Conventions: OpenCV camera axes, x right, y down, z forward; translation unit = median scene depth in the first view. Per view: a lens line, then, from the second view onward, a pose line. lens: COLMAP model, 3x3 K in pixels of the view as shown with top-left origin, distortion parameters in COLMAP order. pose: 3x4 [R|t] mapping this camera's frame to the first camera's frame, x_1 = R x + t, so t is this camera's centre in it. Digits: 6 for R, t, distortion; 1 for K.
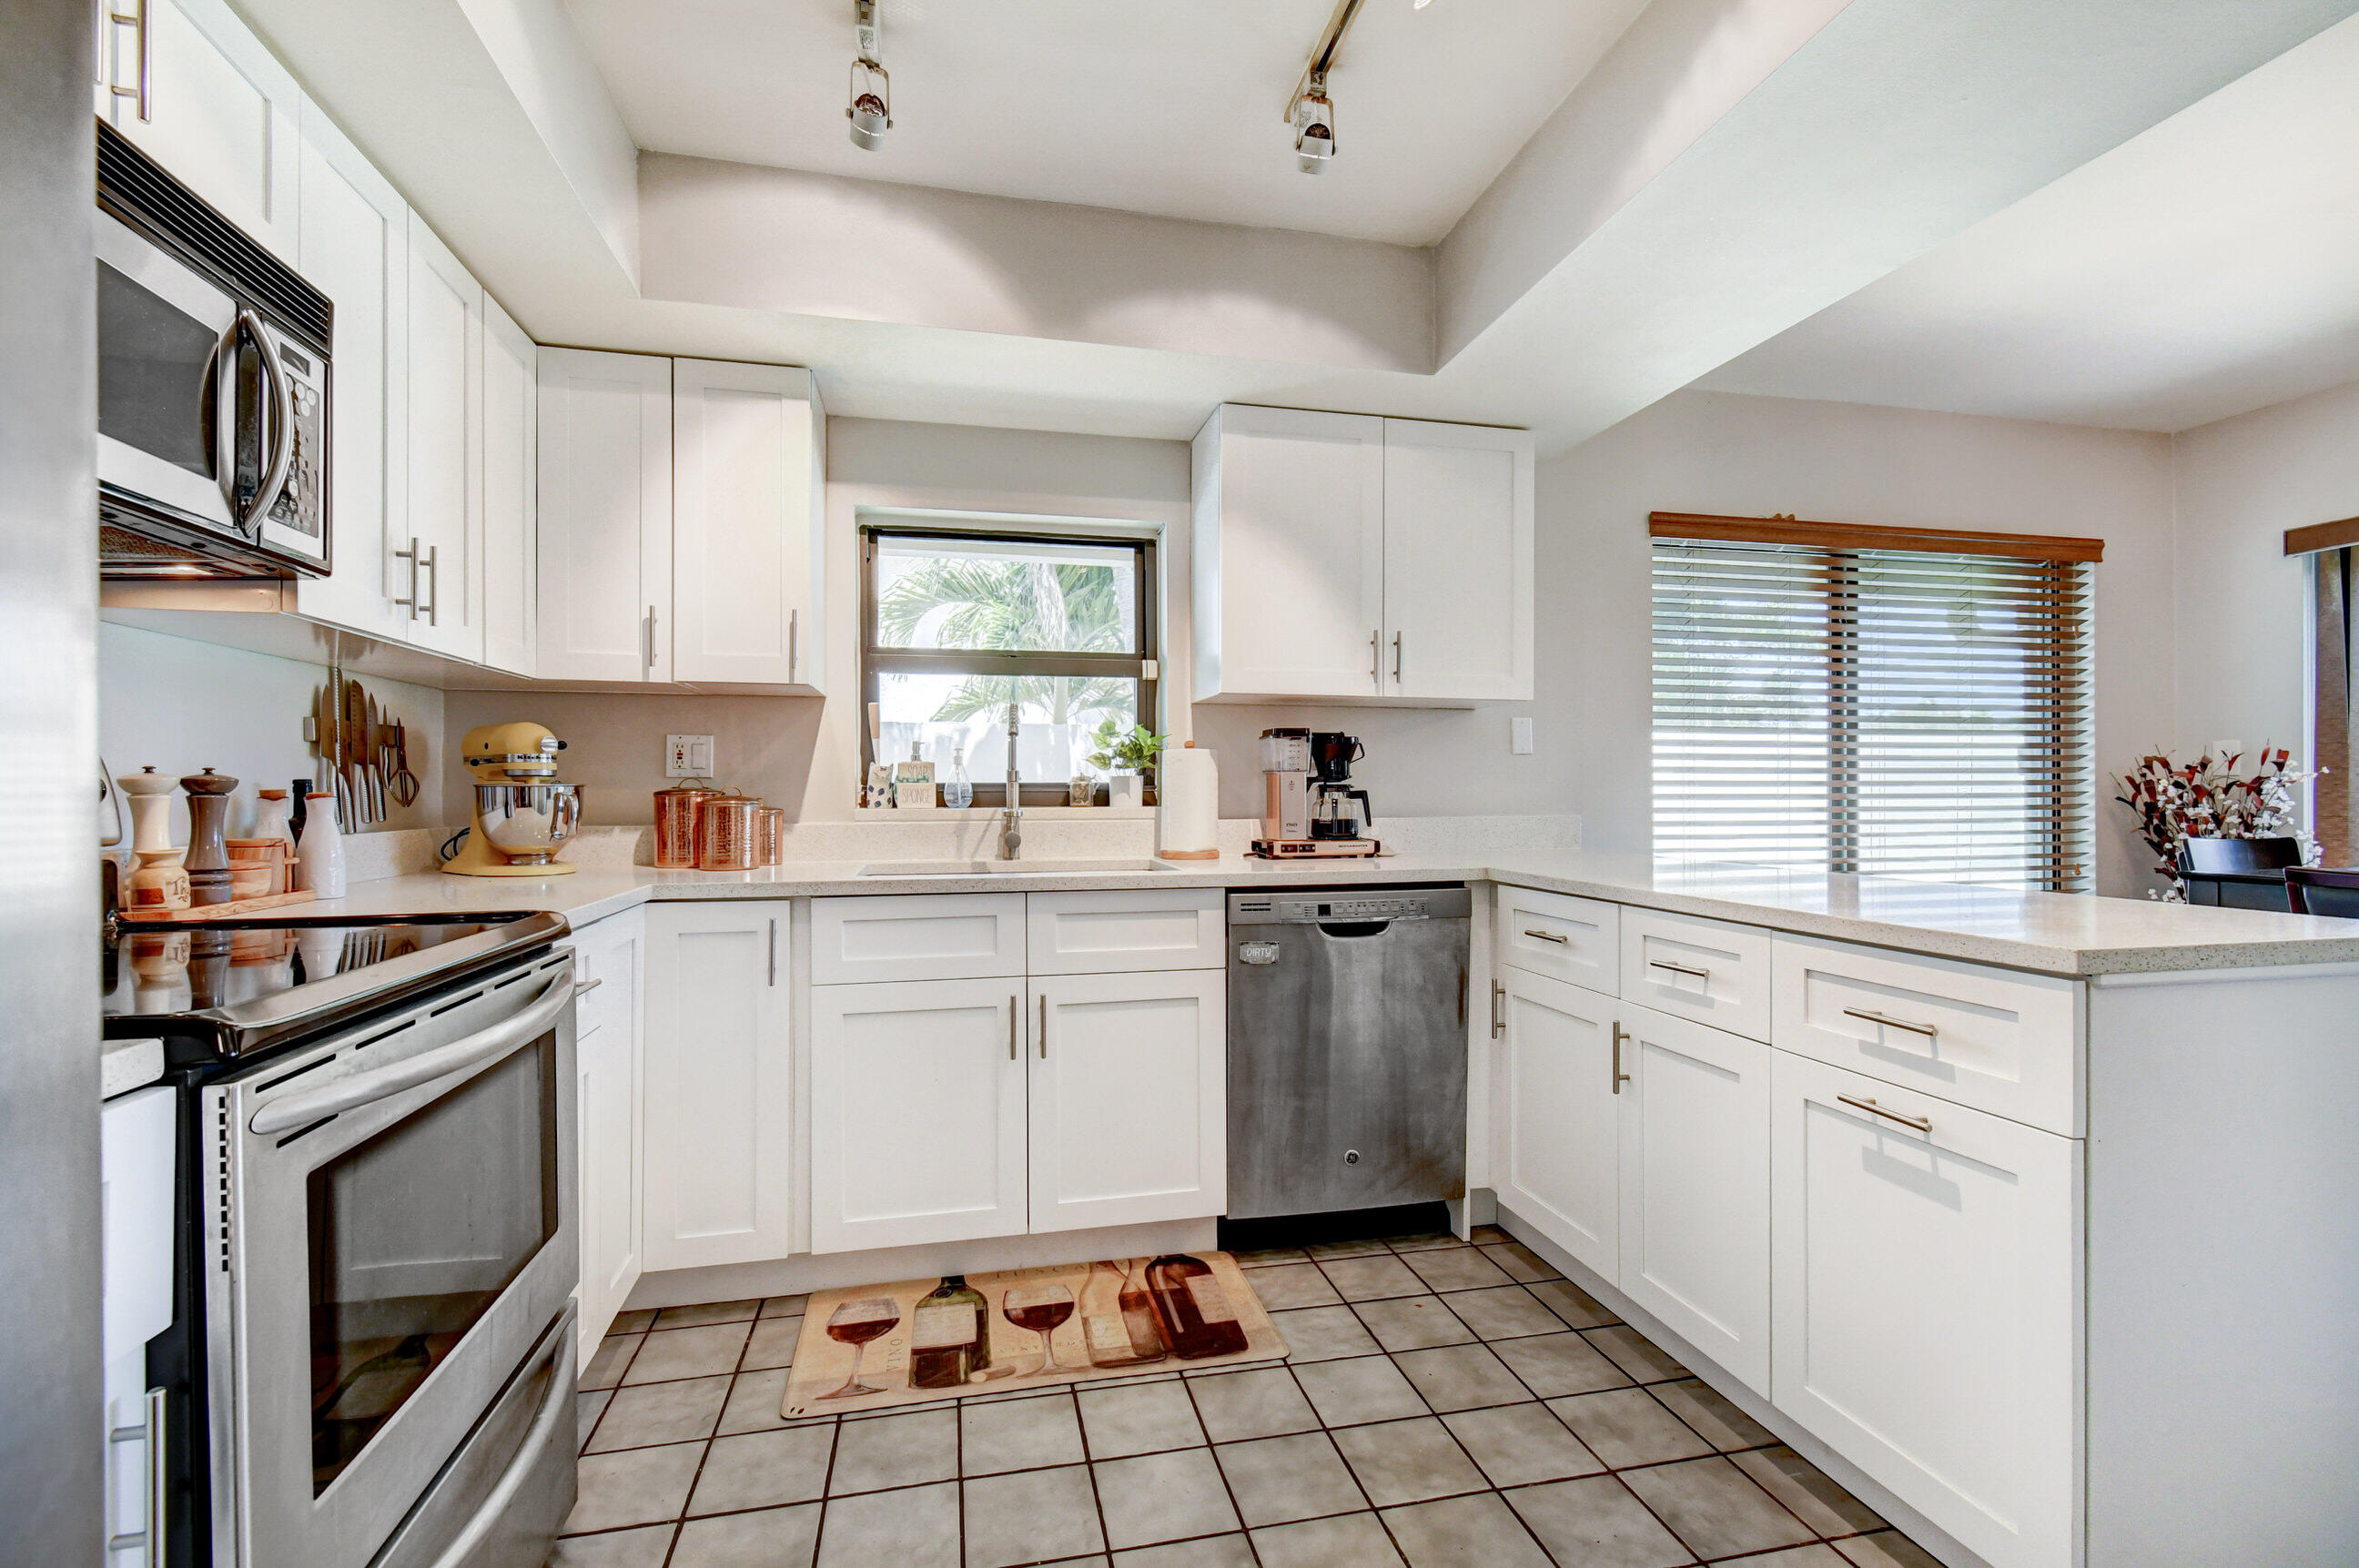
lens RADIAL K [[1035.5, 0, 1184.9], [0, 1035.5, 789.4], [0, 0, 1]] dist [0.002218, -0.003097]
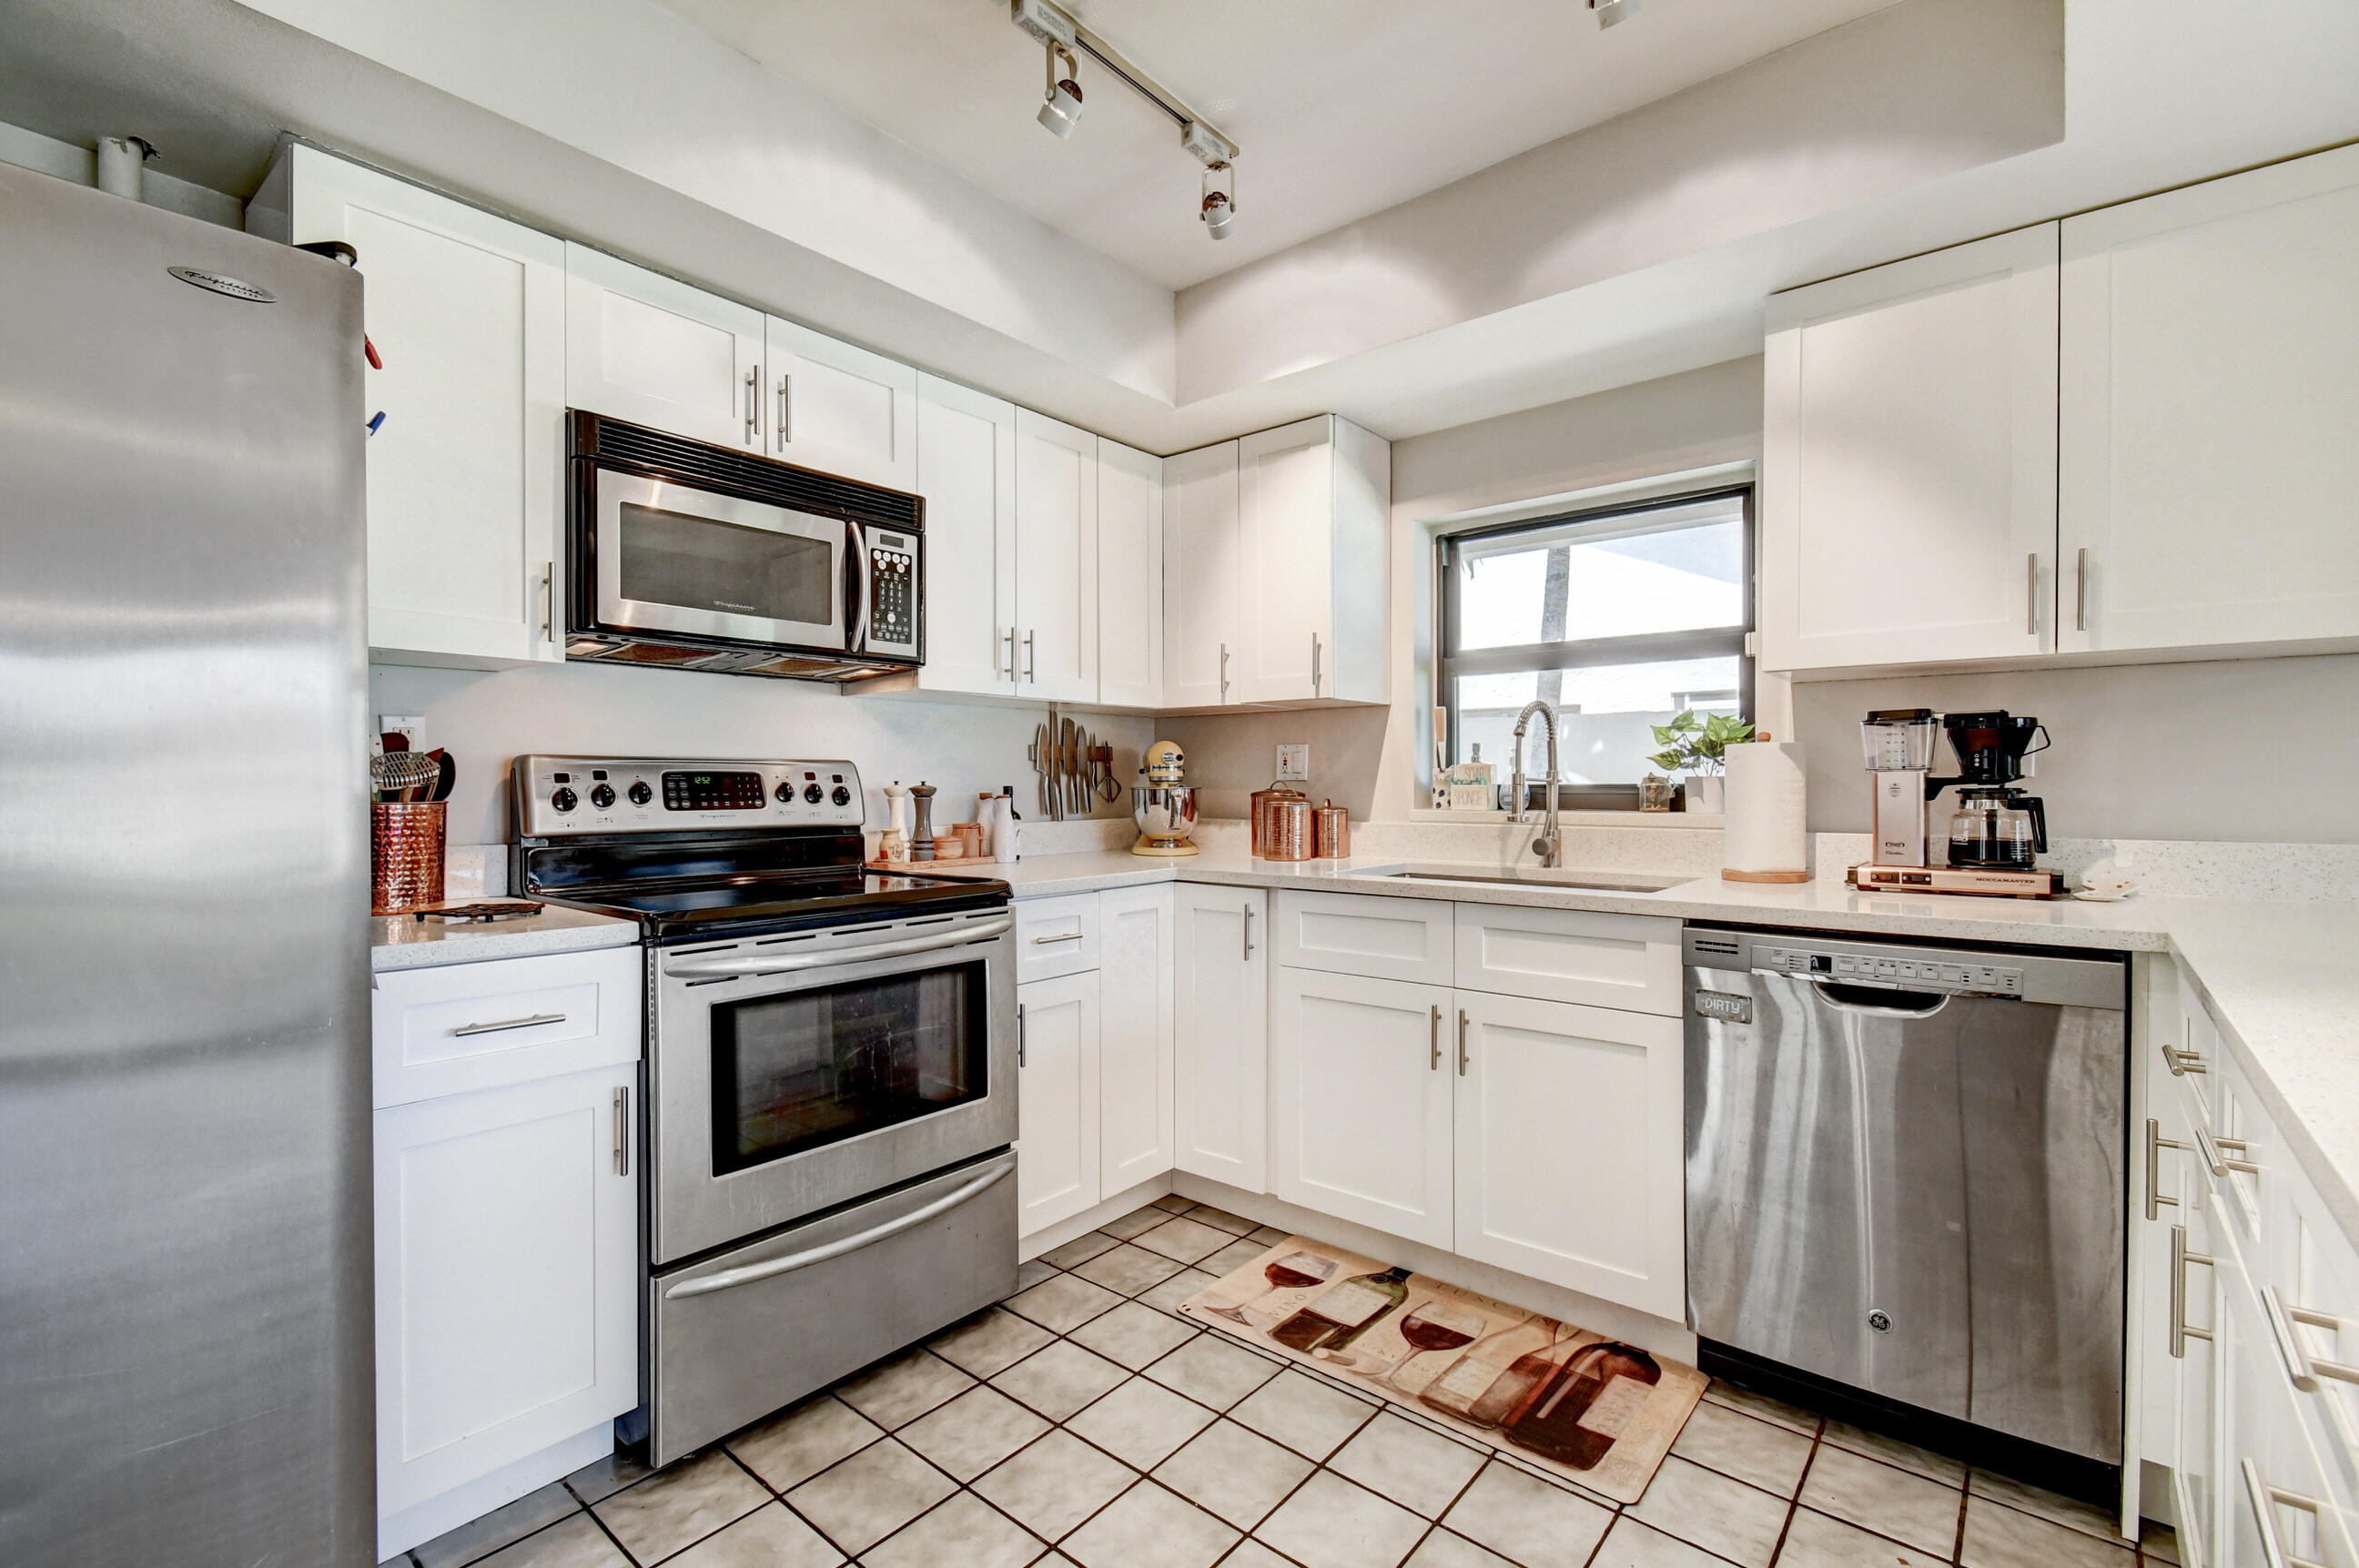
lens RADIAL K [[1035.5, 0, 1171.5], [0, 1035.5, 789.0], [0, 0, 1]] dist [0.002218, -0.003097]
pose [[0.602702, 0.005415, -0.797948, 0.438808], [0.003189, 0.999953, 0.009194, -0.014813], [0.797960, -0.008086, 0.602657, 0.196884]]
